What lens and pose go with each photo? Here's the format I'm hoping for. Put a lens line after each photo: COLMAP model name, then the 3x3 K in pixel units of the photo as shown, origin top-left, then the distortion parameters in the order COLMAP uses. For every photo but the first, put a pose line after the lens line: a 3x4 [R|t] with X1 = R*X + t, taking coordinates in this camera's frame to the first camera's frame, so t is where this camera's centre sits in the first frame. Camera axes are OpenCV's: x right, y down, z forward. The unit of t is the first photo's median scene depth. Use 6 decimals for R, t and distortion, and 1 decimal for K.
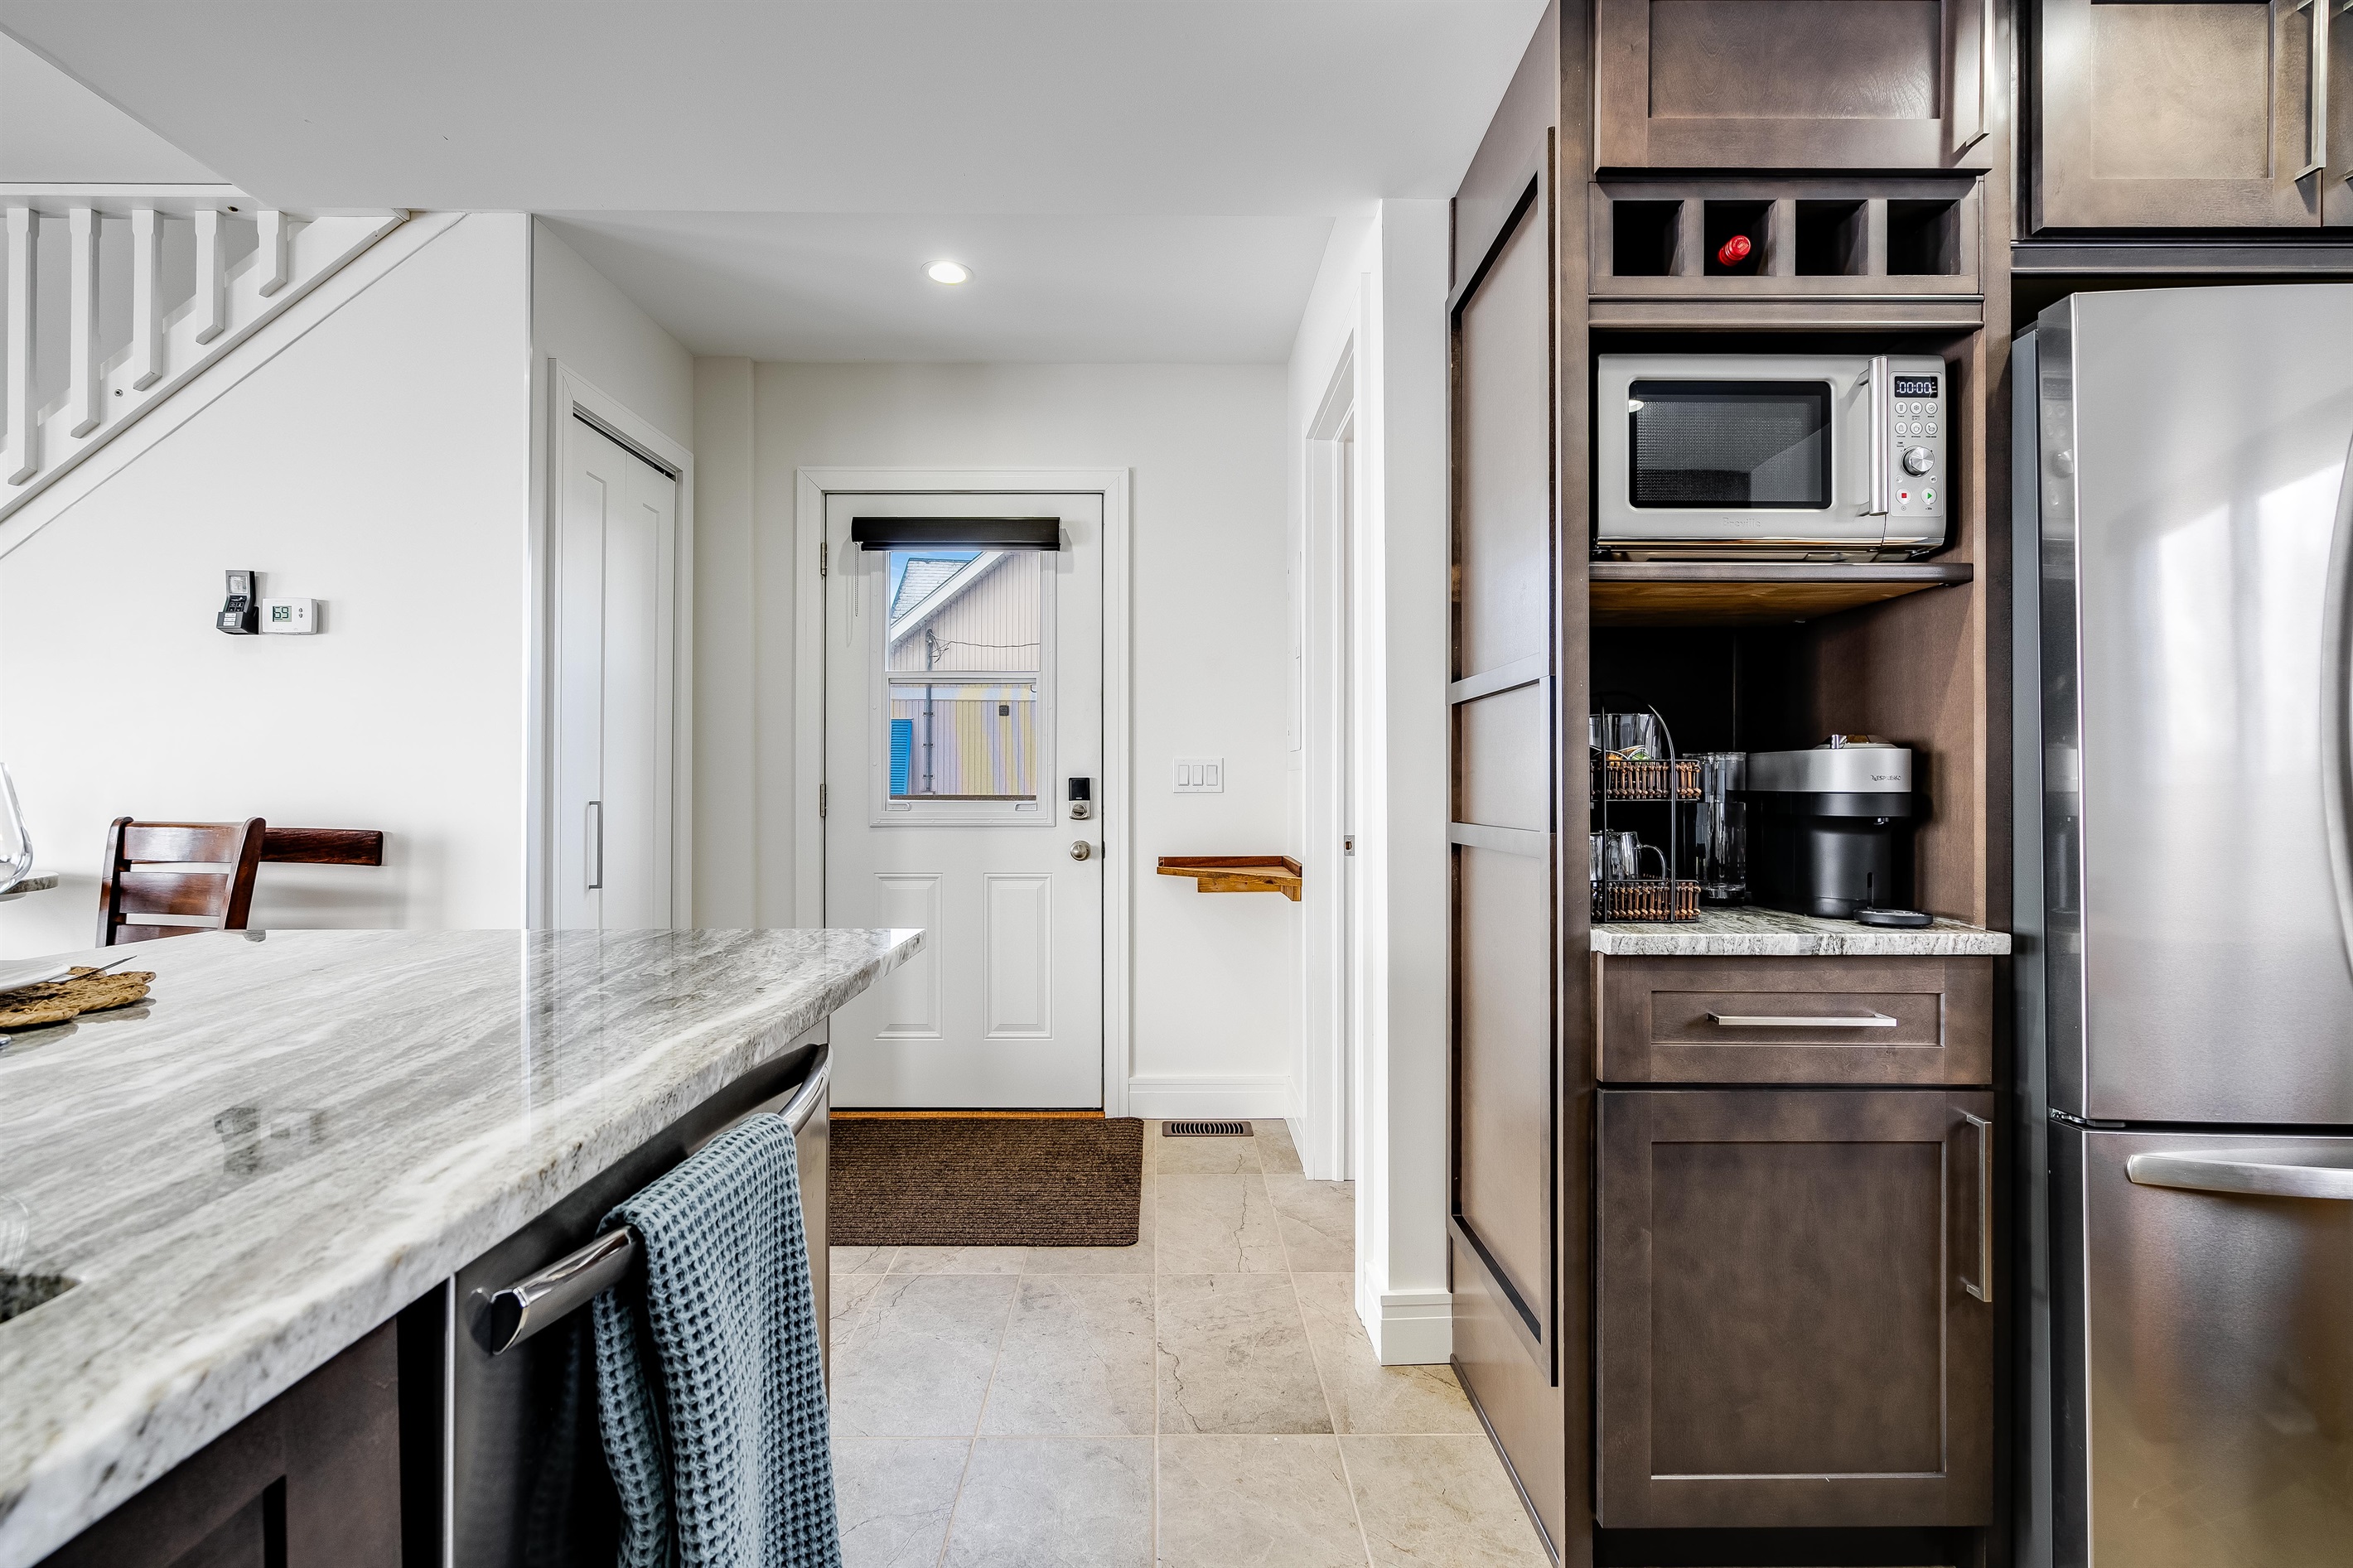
lens RADIAL K [[1075.9, 0, 1129.7], [0, 1075.9, 774.6], [0, 0, 1]] dist [-0.007025, 0.003088]
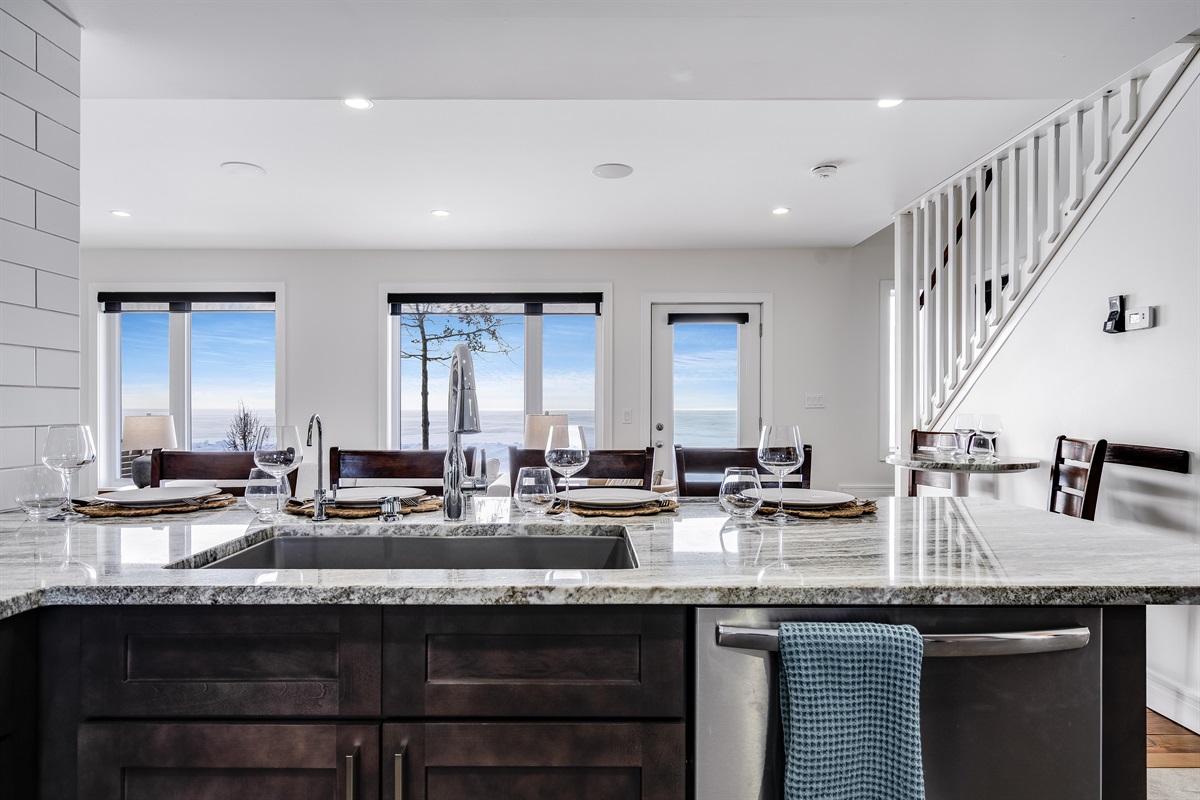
lens RADIAL K [[677.1, 0, 598.1], [0, 677.1, 404.1], [0, 0, 1]] dist [0.004697, 0.001719]
pose [[-0.000430, -0.005851, -0.999983, 0.293704], [0.018237, 0.999817, -0.005858, -0.025080], [0.999834, -0.018239, -0.000324, 0.163301]]
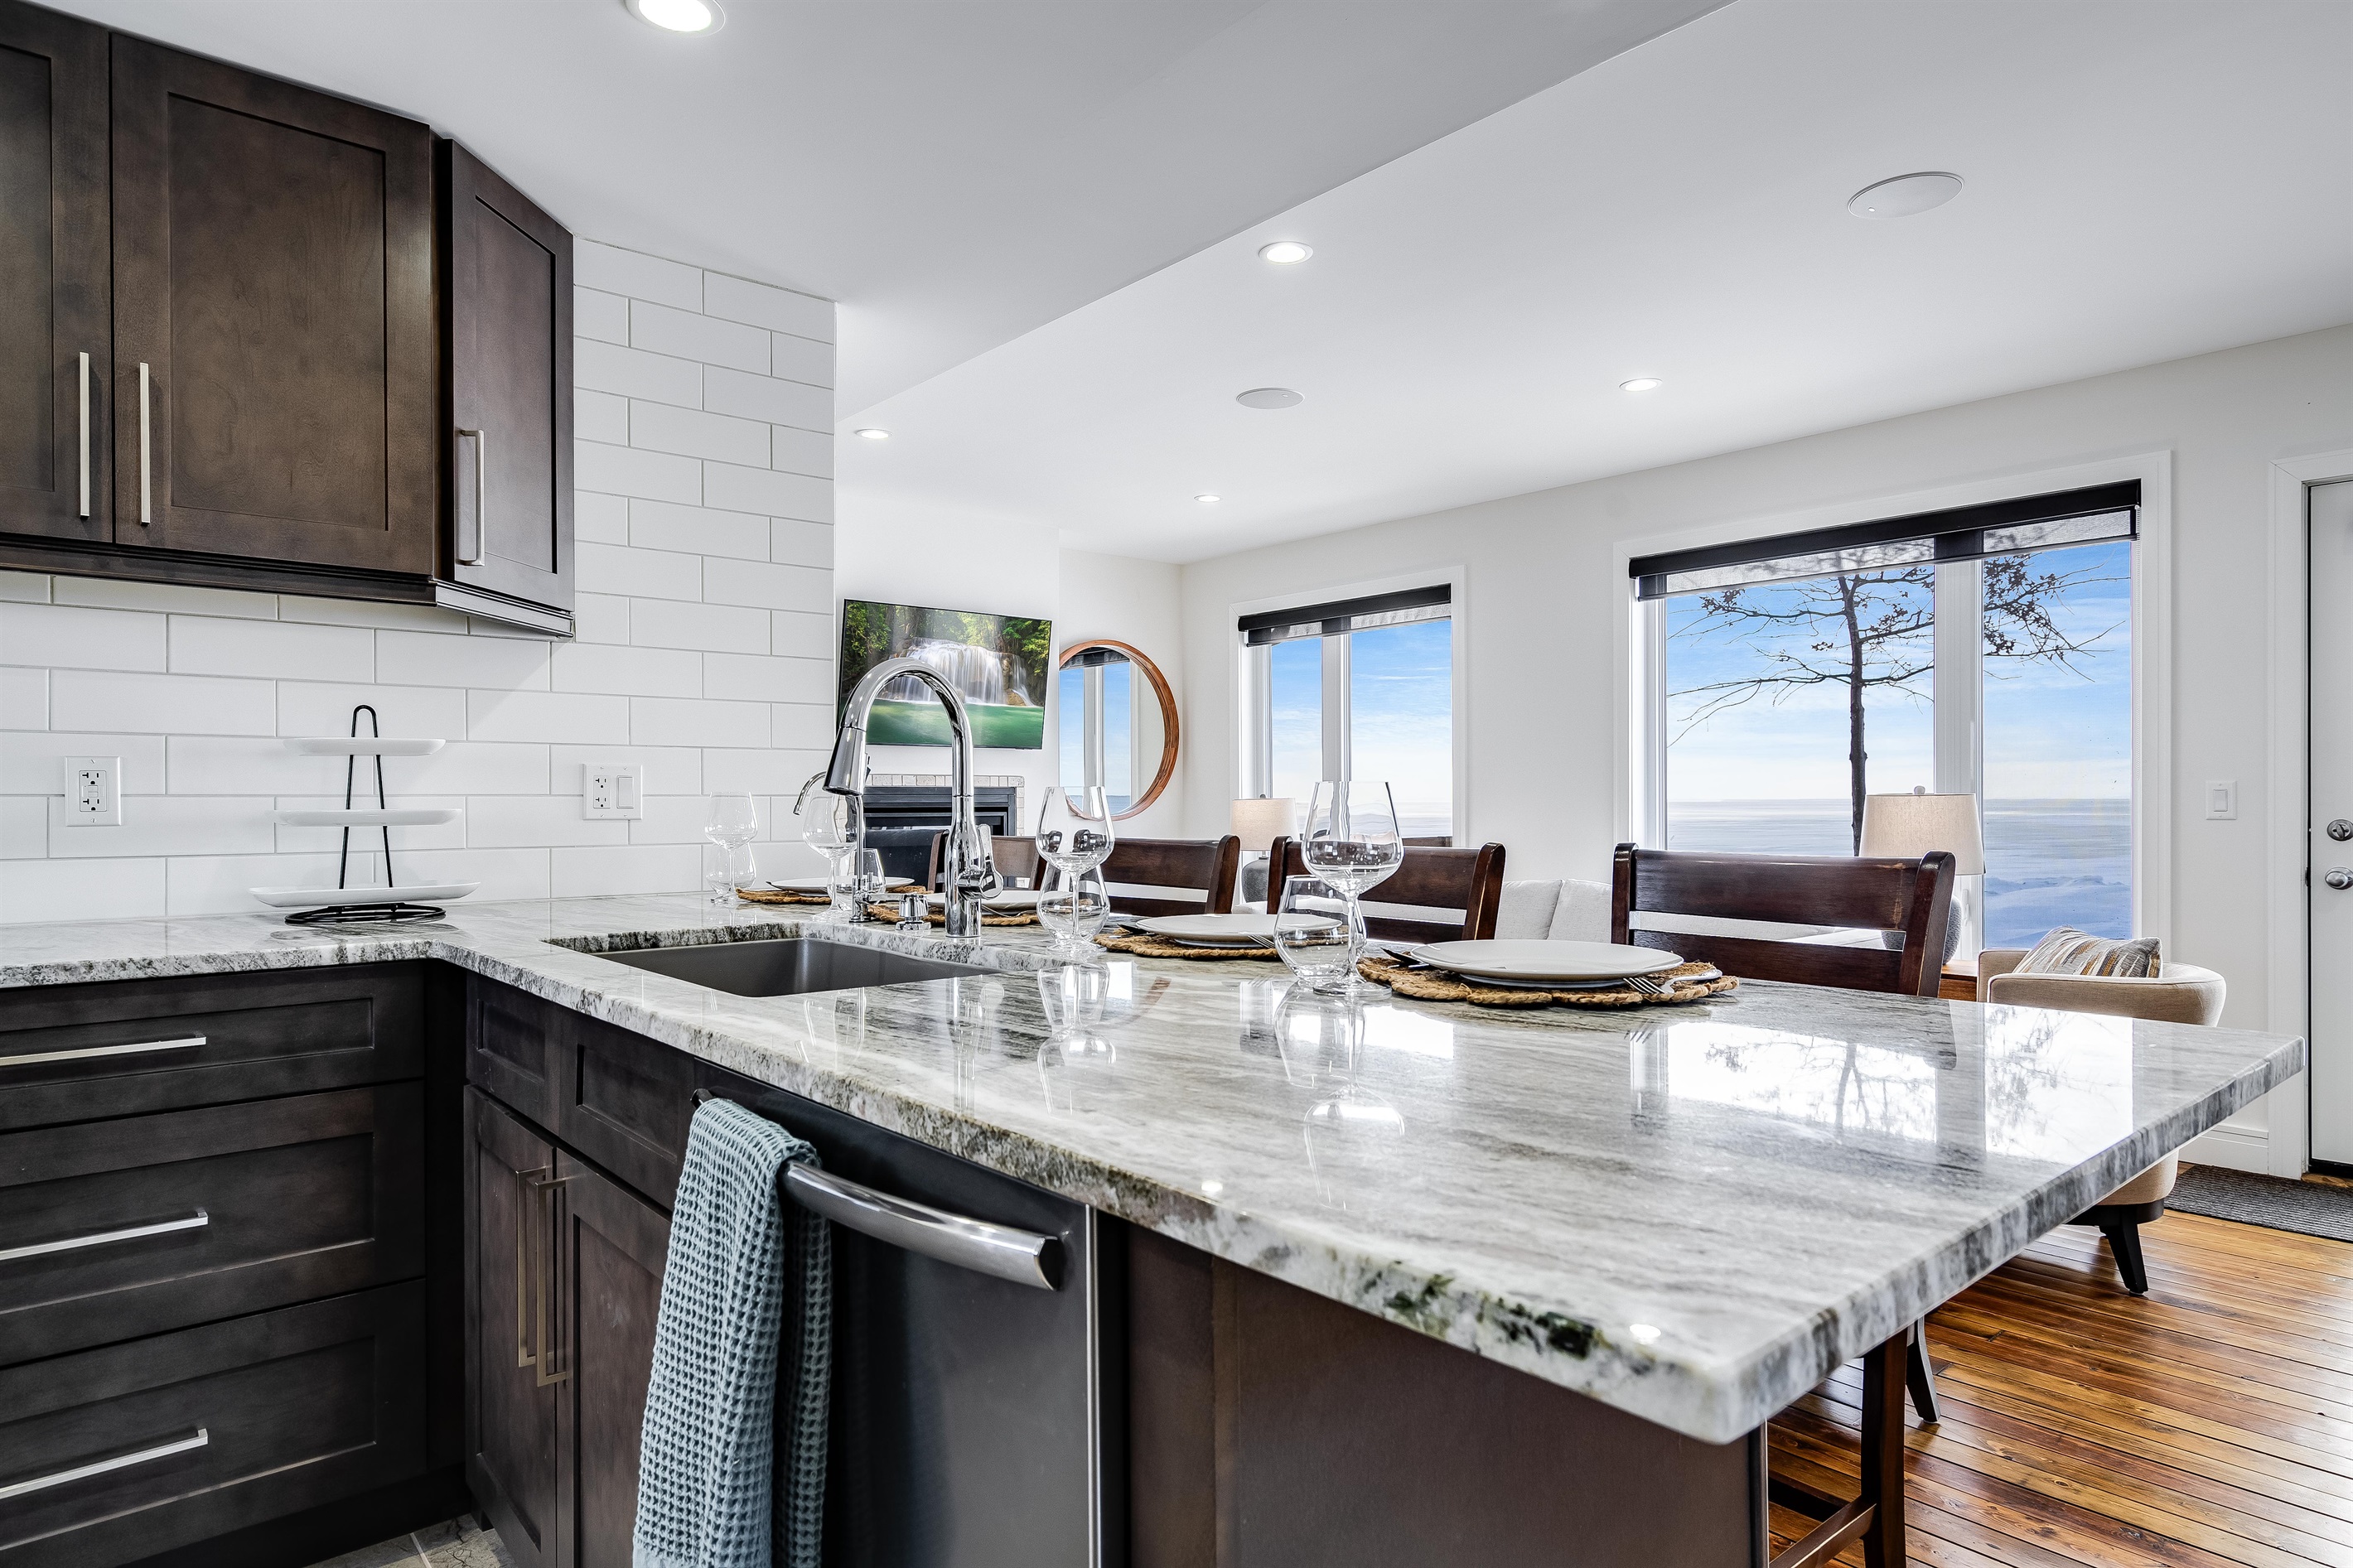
lens RADIAL K [[1327.5, 0, 1166.0], [0, 1327.5, 784.4], [0, 0, 1]] dist [0.004697, 0.001719]
pose [[-0.757657, -0.004298, -0.652639, 0.056529], [0.014602, 0.999616, -0.023534, 0.011059], [0.652490, -0.027361, -0.757303, 0.770504]]
